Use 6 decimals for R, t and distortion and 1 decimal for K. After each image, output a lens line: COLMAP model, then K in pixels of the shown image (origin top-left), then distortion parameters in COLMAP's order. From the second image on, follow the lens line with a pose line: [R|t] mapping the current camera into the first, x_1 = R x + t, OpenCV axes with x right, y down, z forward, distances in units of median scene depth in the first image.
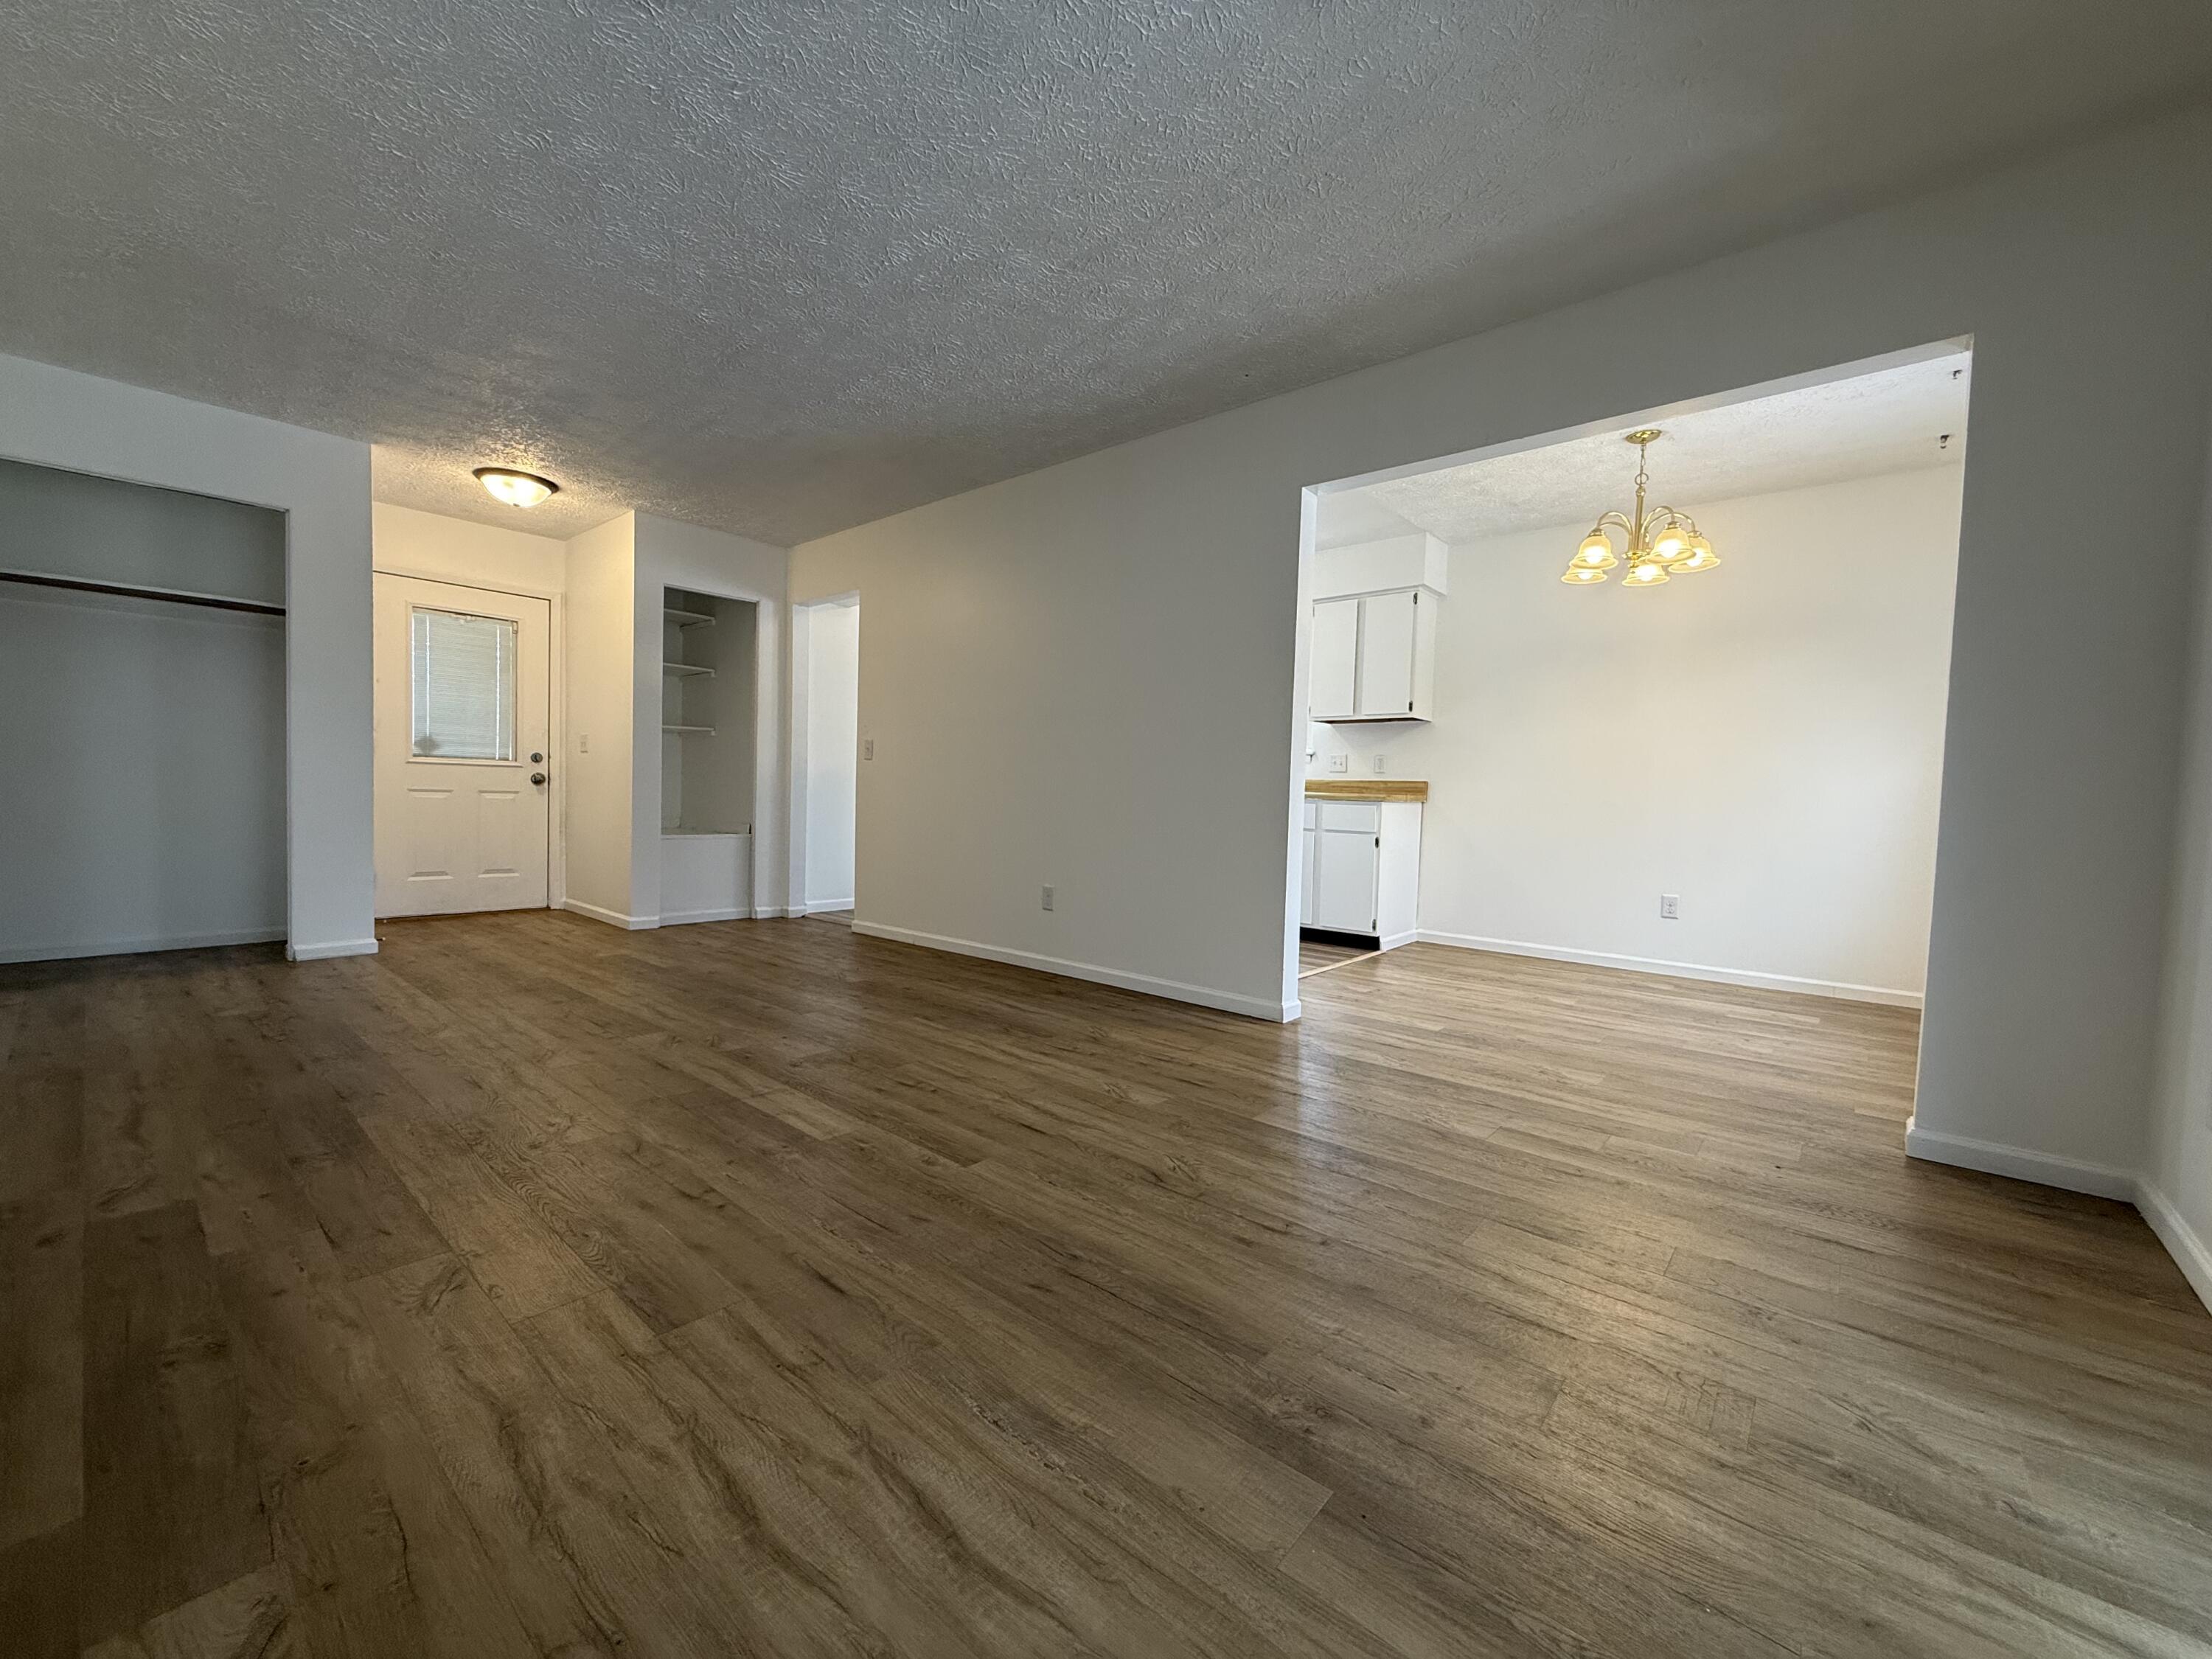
lens RADIAL K [[883.1, 0, 1098.6], [0, 883.1, 827.1], [0, 0, 1]] dist [0.000387, -0.000205]
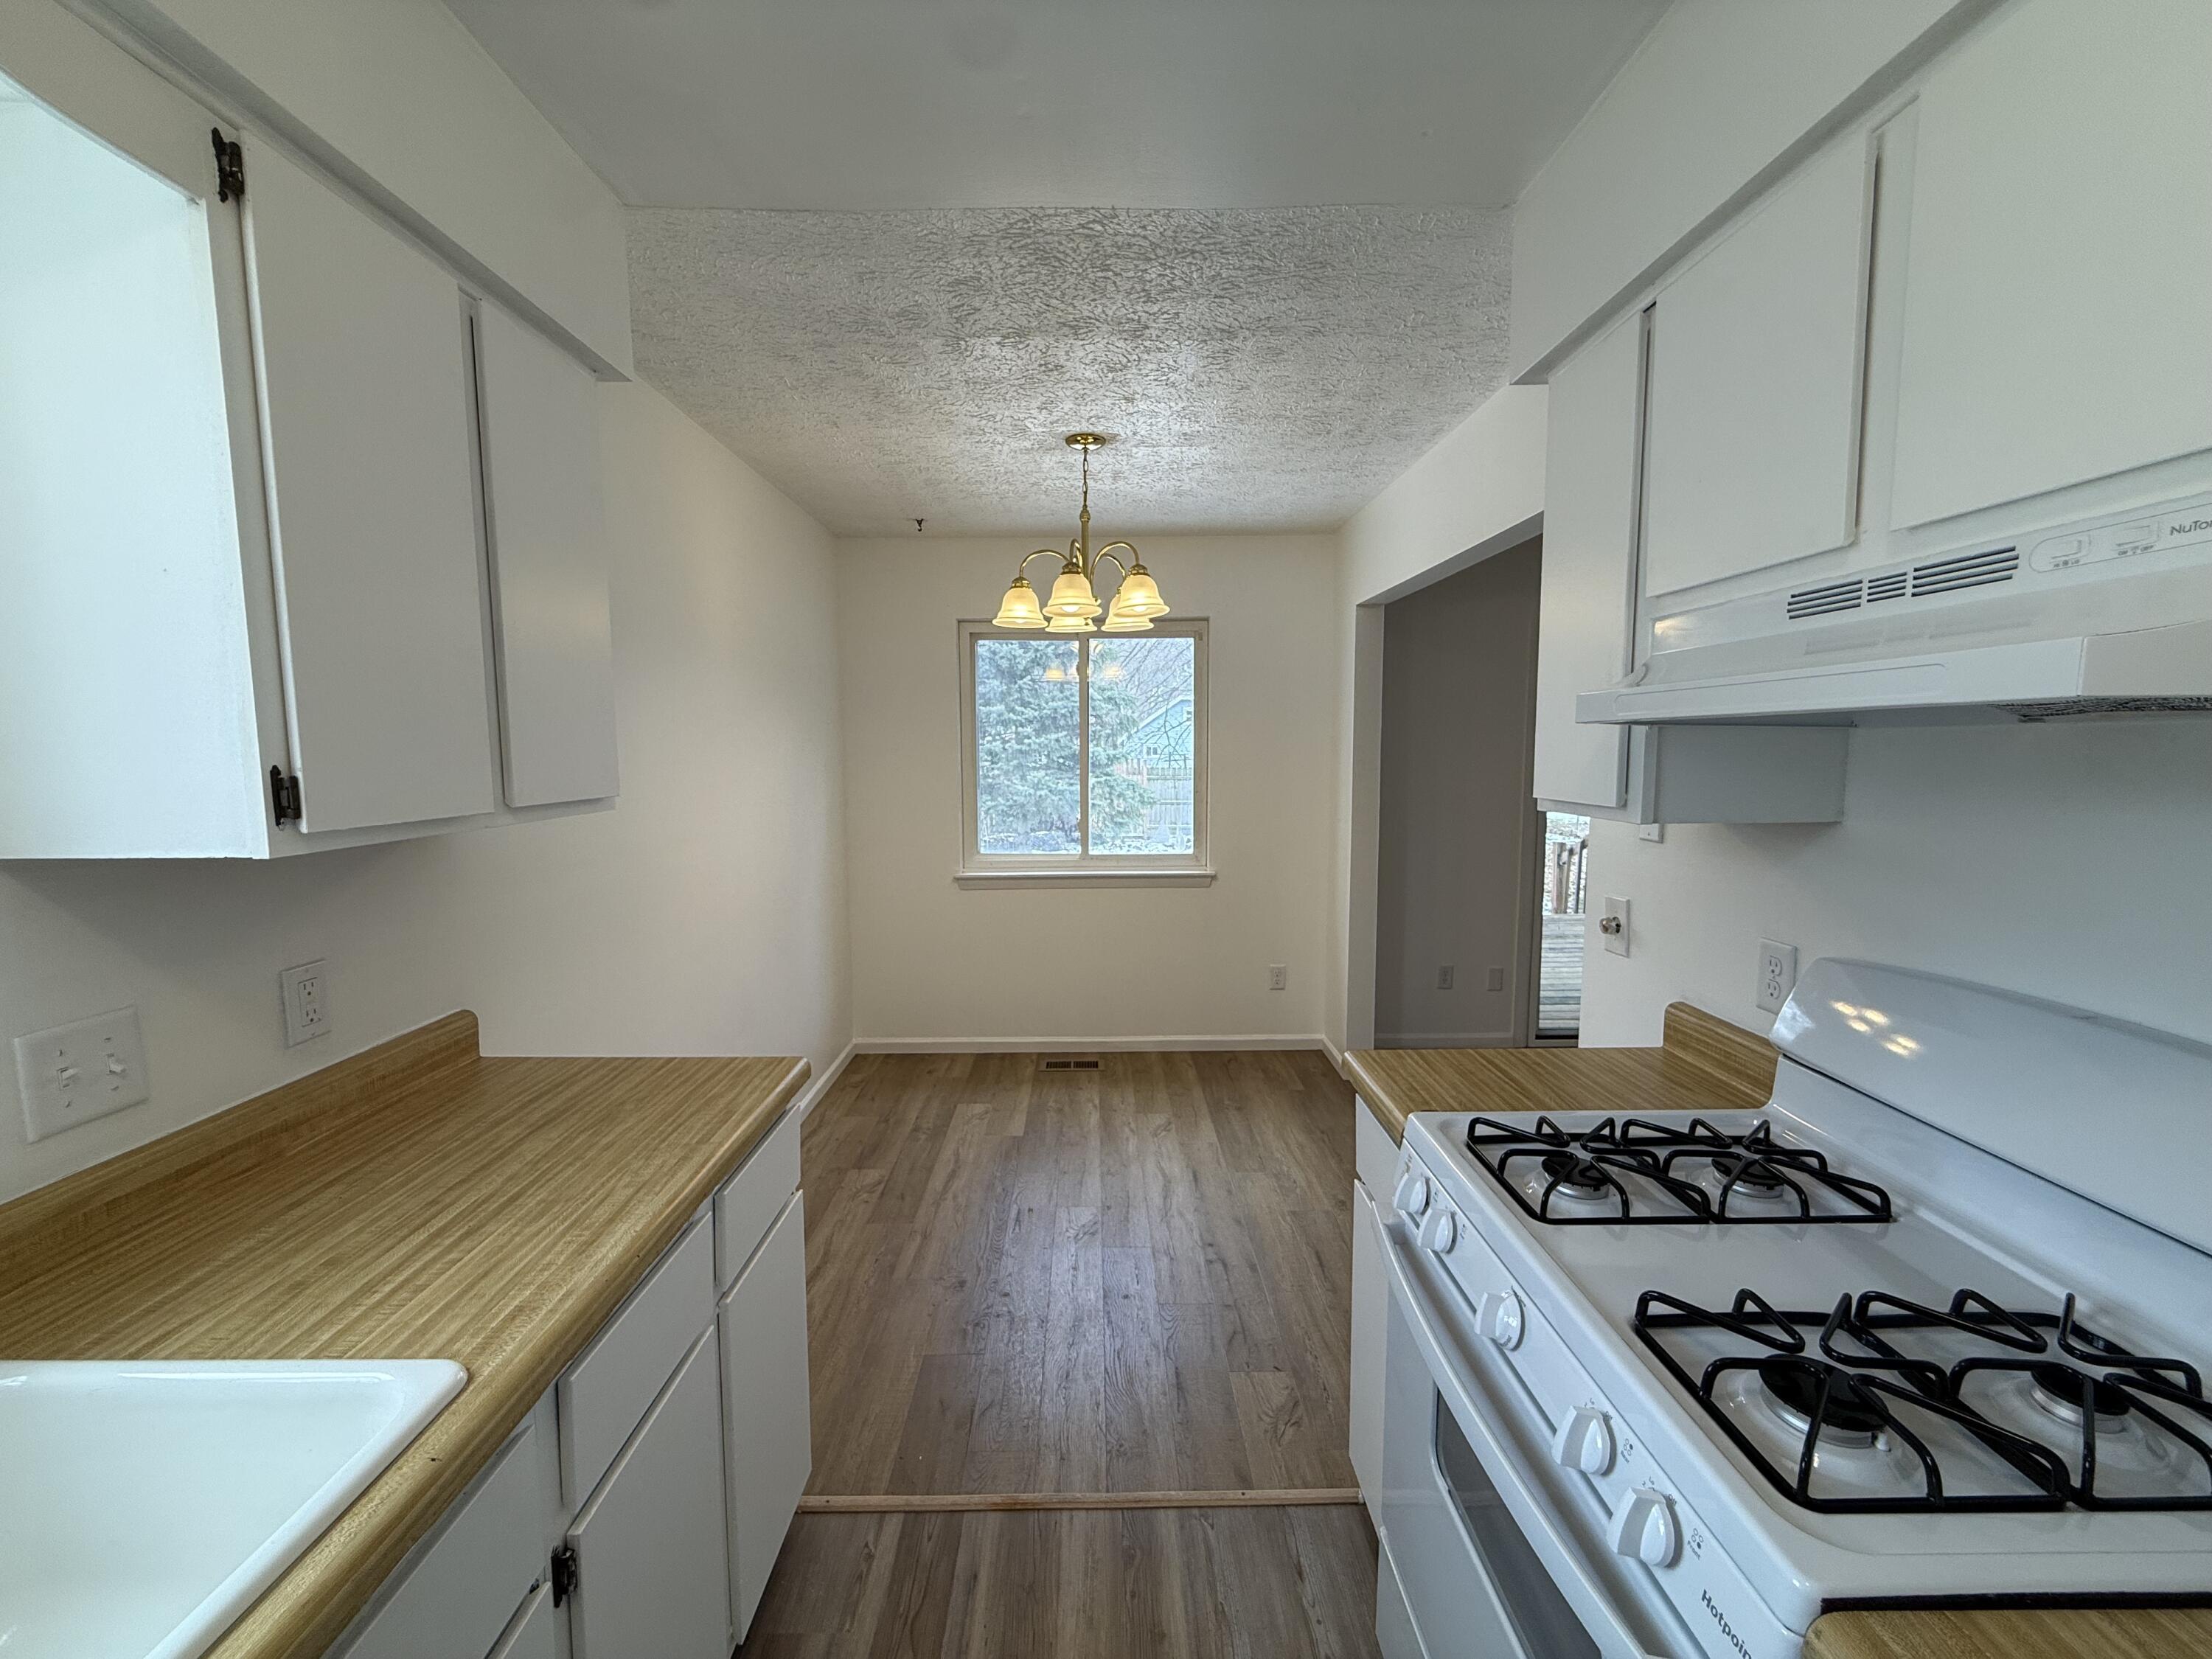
lens RADIAL K [[883.1, 0, 1096.3], [0, 883.1, 832.6], [0, 0, 1]] dist [0.000387, -0.000205]
pose [[-0.654684, -0.103758, 0.748747, 0.015744], [0.008756, 0.989427, 0.144766, -0.159317], [-0.755852, 0.101332, -0.646854, 1.071073]]
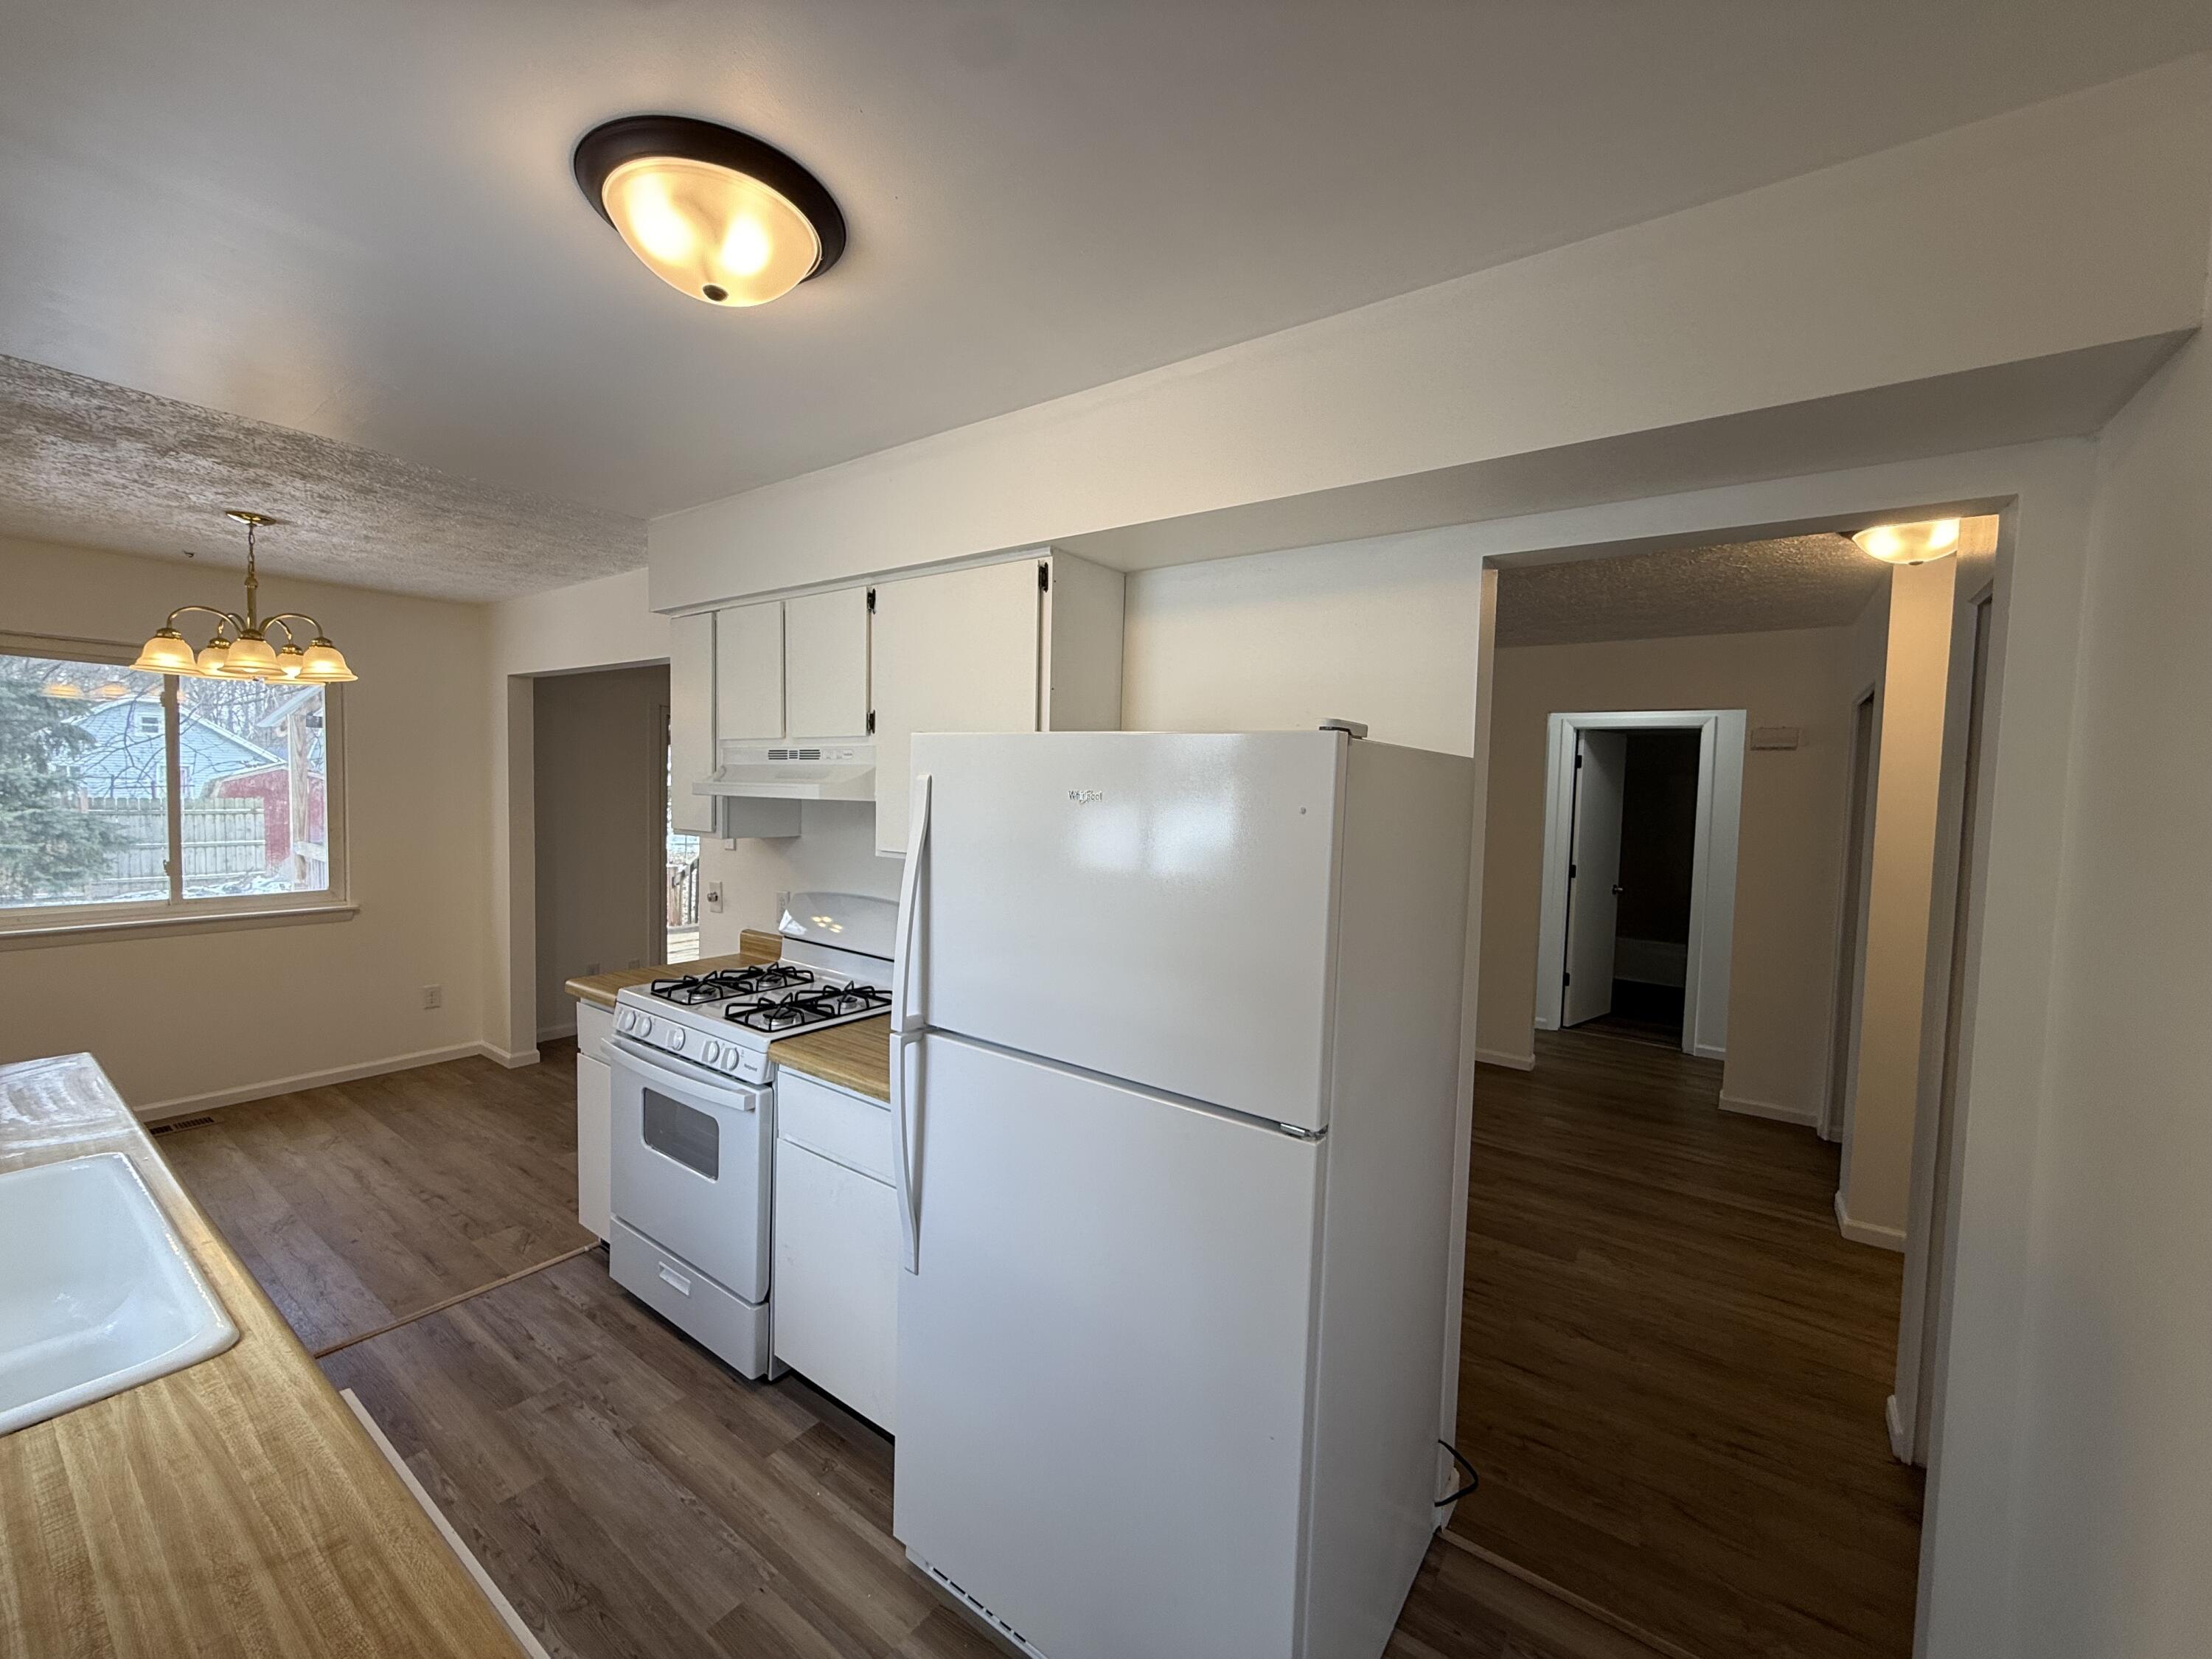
lens RADIAL K [[883.1, 0, 1102.6], [0, 883.1, 829.1], [0, 0, 1]] dist [0.000387, -0.000205]
pose [[-0.994722, -0.053858, -0.087335, -0.086315], [-0.060797, 0.995031, 0.078843, -0.188538], [0.082655, 0.083736, -0.993054, 1.361770]]
